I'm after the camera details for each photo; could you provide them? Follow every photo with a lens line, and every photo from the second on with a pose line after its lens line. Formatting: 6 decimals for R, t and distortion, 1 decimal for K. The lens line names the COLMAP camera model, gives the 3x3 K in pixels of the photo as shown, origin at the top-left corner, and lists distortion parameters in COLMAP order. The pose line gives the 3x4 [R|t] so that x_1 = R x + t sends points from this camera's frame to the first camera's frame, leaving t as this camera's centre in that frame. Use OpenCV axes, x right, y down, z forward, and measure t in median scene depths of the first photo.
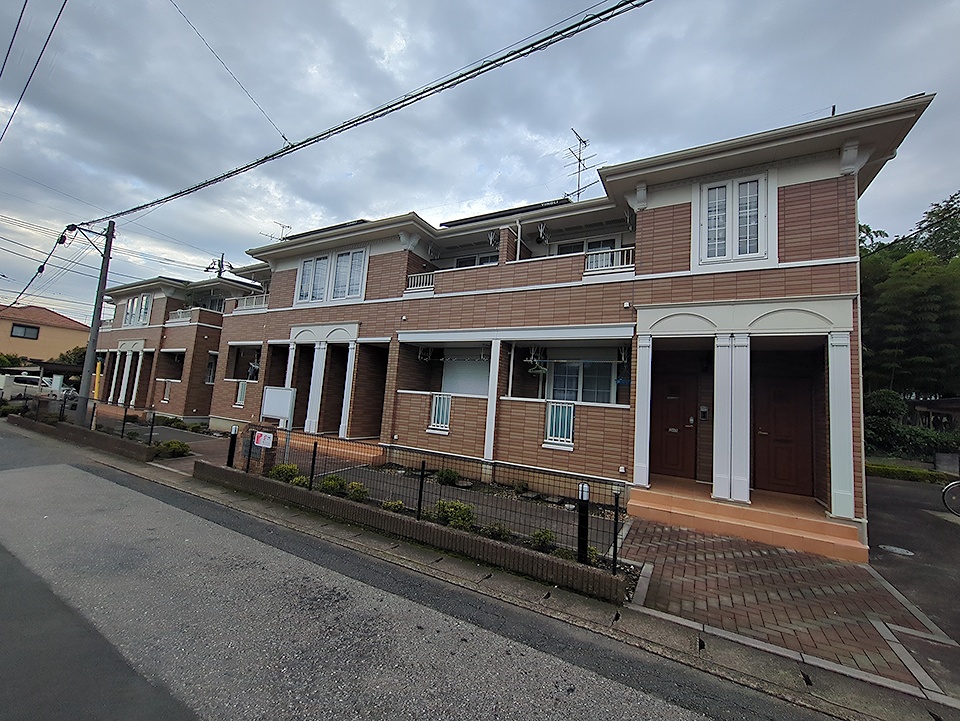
lens RADIAL K [[367.0, 0, 489.6], [0, 367.0, 371.5], [0, 0, 1]] dist [-0.002087, -0.000066]
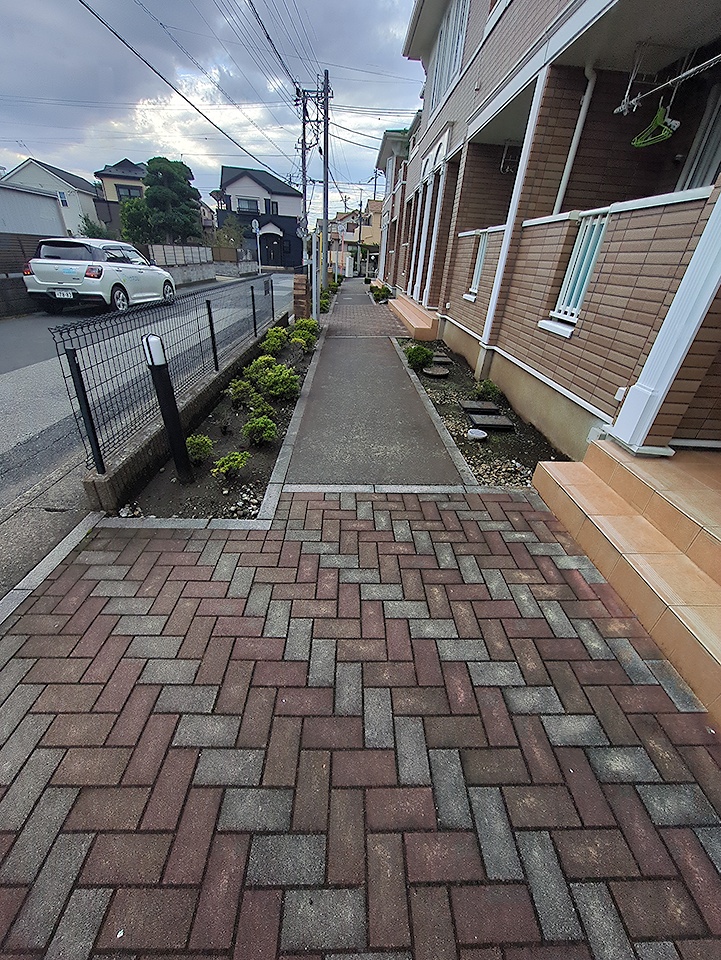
lens RADIAL K [[379.1, 0, 365.5], [0, 379.1, 474.4], [0, 0, 1]] dist [-0.000702, 0.001485]
pose [[0.513574, 0.394948, -0.761746, 1.625509], [0.056520, 0.870270, 0.489321, 0.374150], [0.856182, -0.294356, 0.424626, 1.656113]]
